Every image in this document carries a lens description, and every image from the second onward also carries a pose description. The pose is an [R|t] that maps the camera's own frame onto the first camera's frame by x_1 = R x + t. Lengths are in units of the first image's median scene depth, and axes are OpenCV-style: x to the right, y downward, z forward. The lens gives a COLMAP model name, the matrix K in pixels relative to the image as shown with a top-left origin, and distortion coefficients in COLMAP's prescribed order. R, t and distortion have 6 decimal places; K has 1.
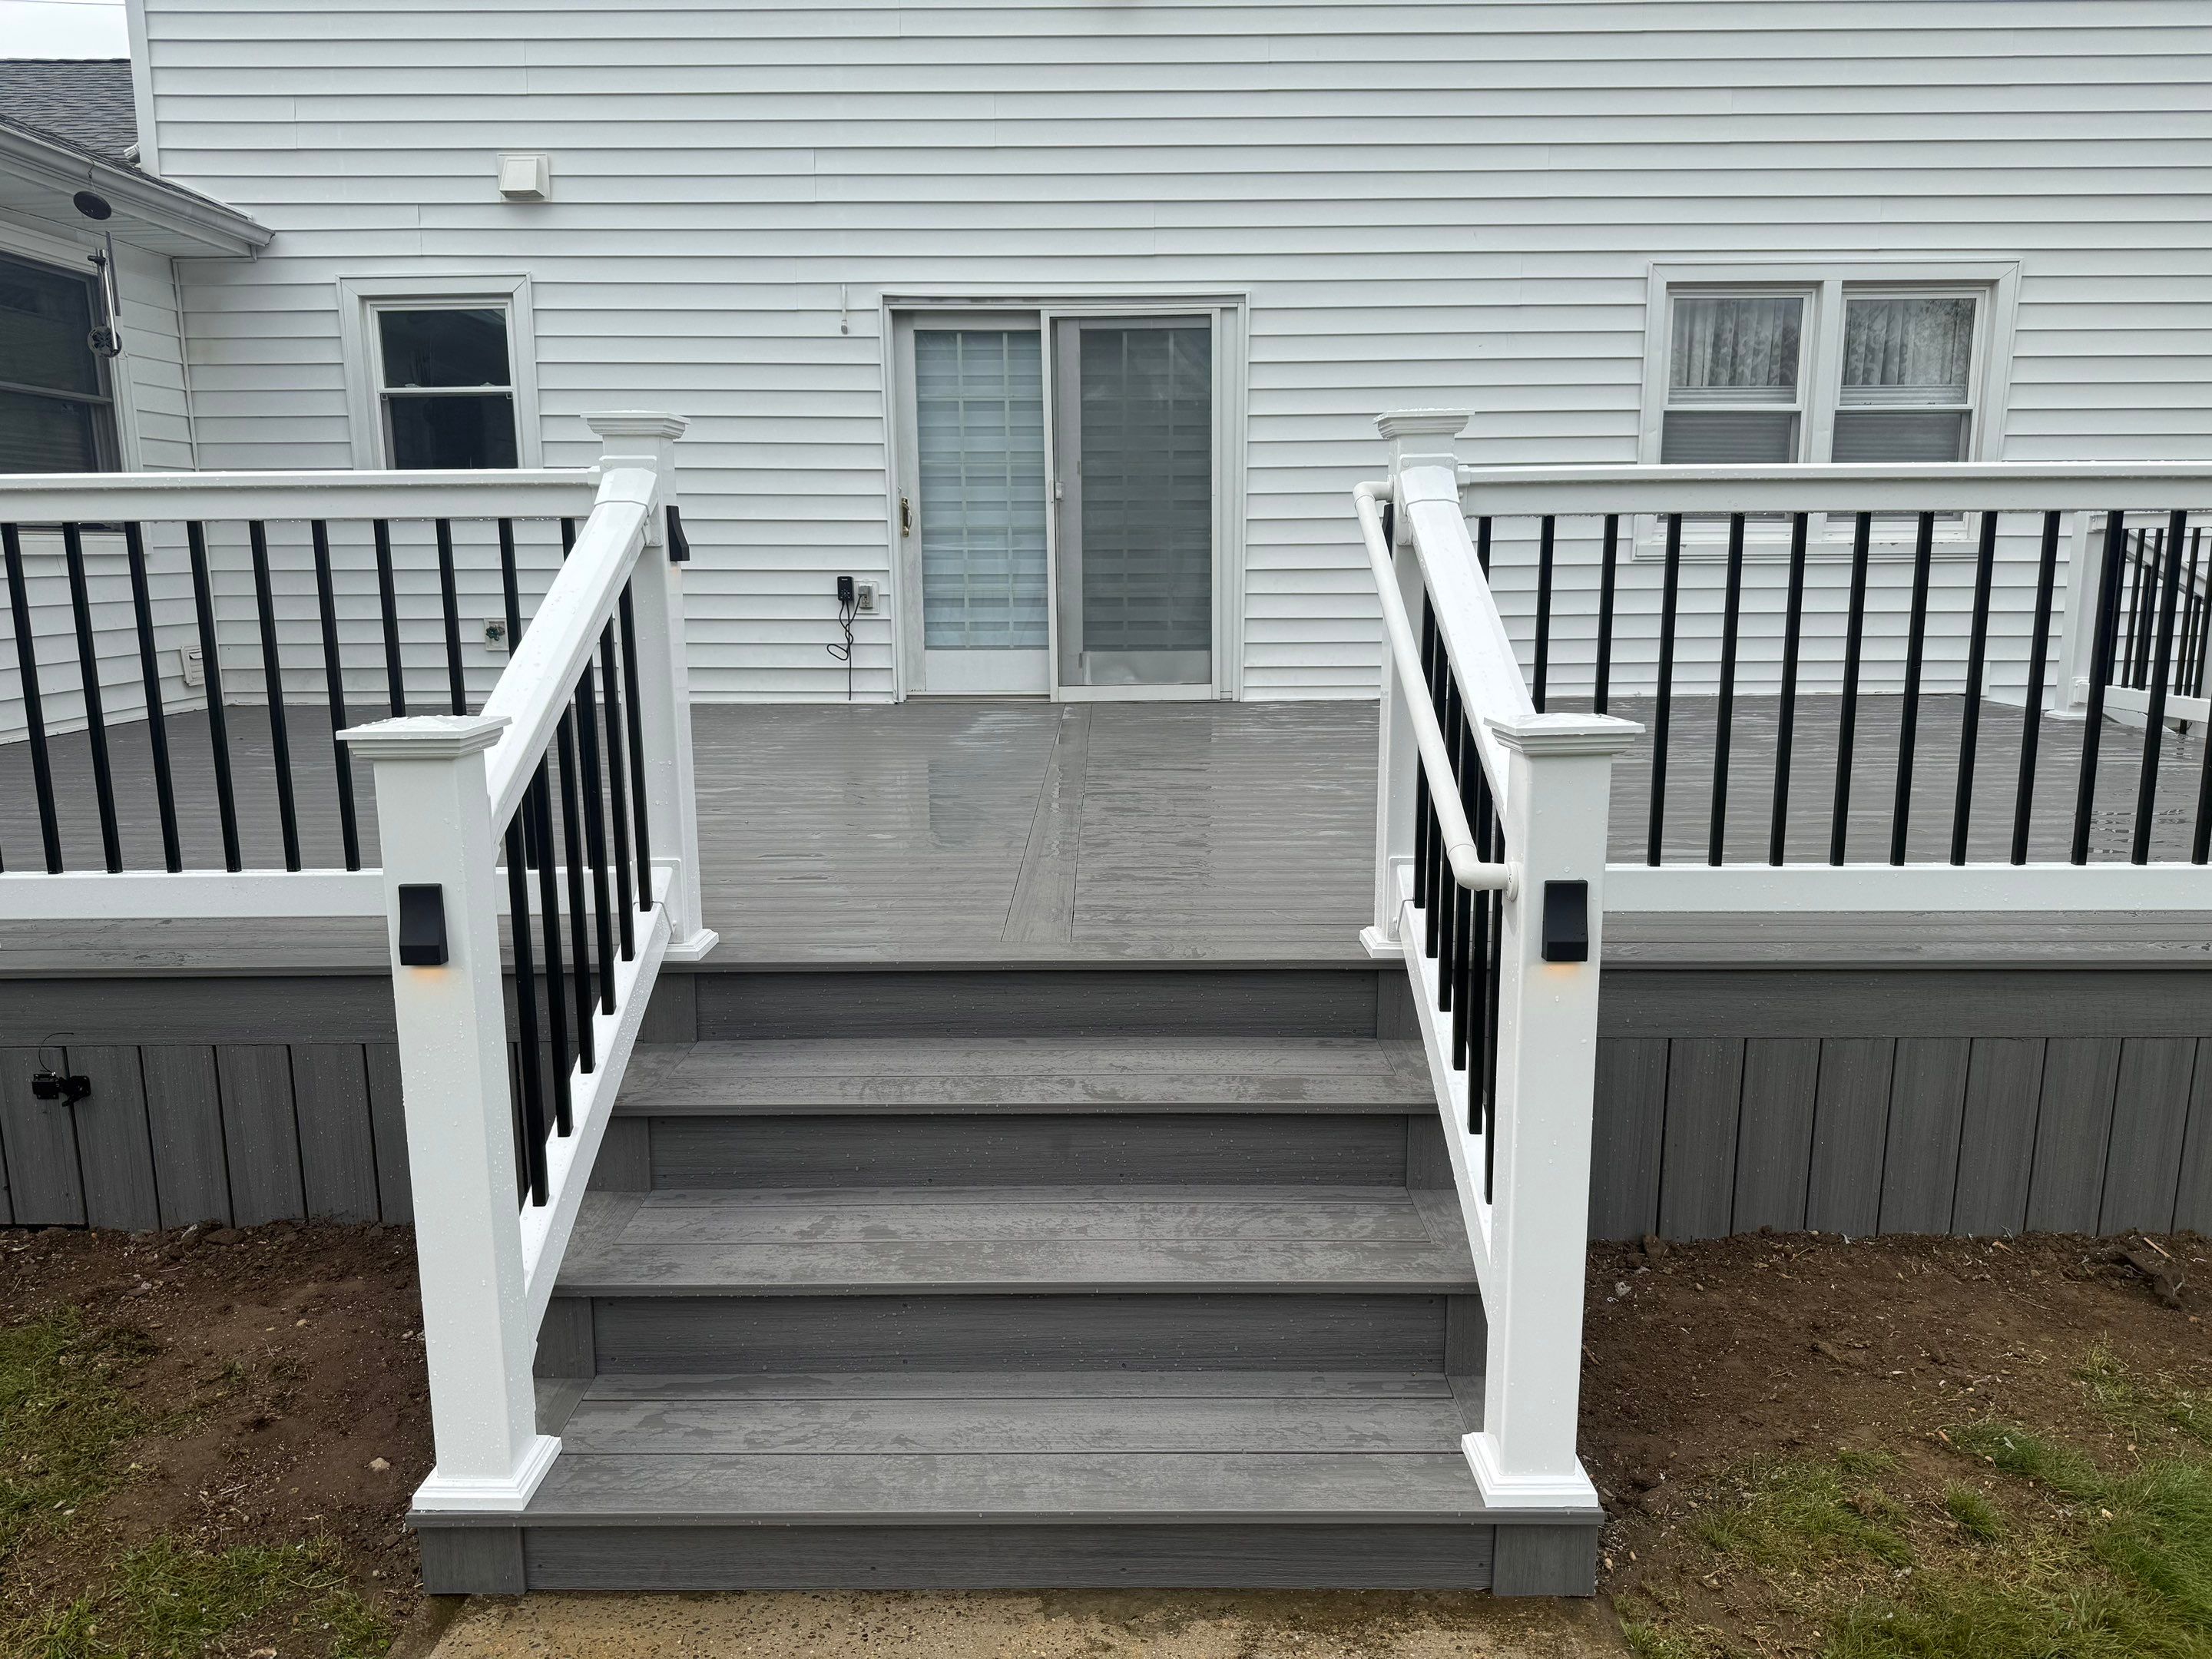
lens RADIAL K [[1538.3, 0, 1106.9], [0, 1538.3, 838.6], [0, 0, 1]] dist [0.070723, -0.097552]
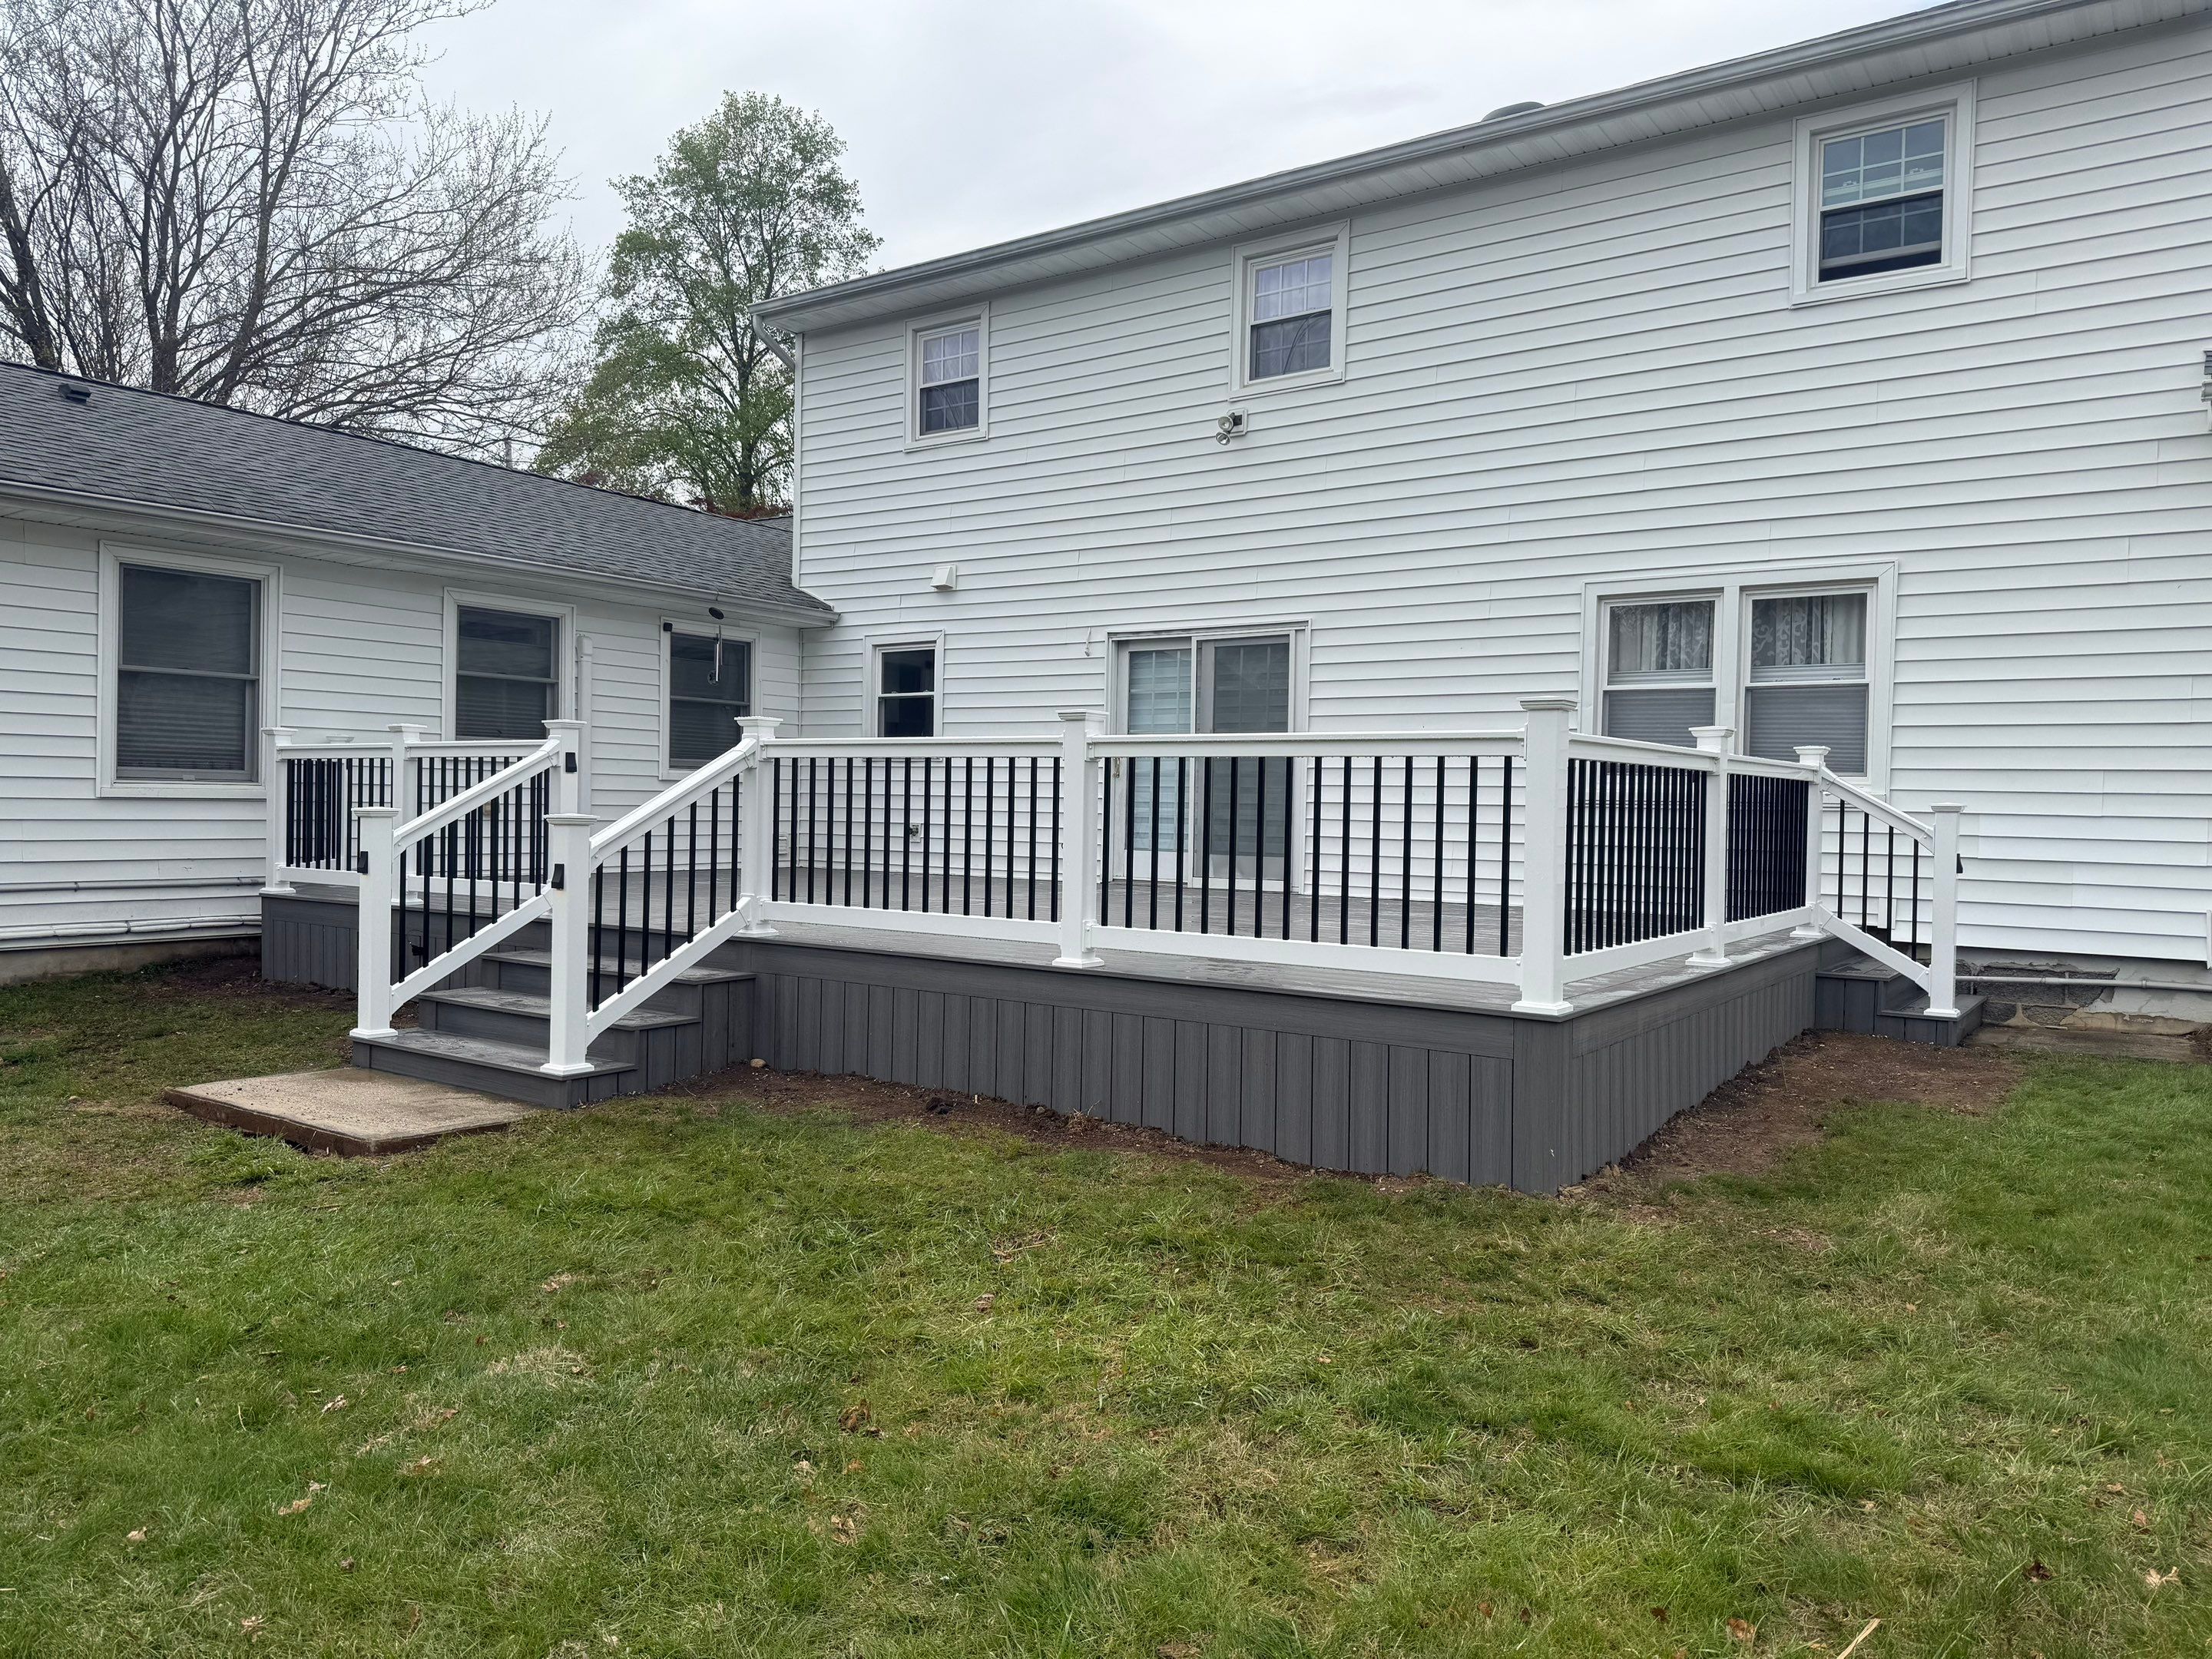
lens RADIAL K [[1532.5, 0, 1095.9], [0, 1532.5, 826.1], [0, 0, 1]] dist [0.142094, -0.185264]
pose [[0.818892, 0.029908, -0.573167, 1.343391], [-0.127610, 0.983133, -0.131017, 0.105337], [0.559581, 0.180431, 0.808897, -0.465137]]
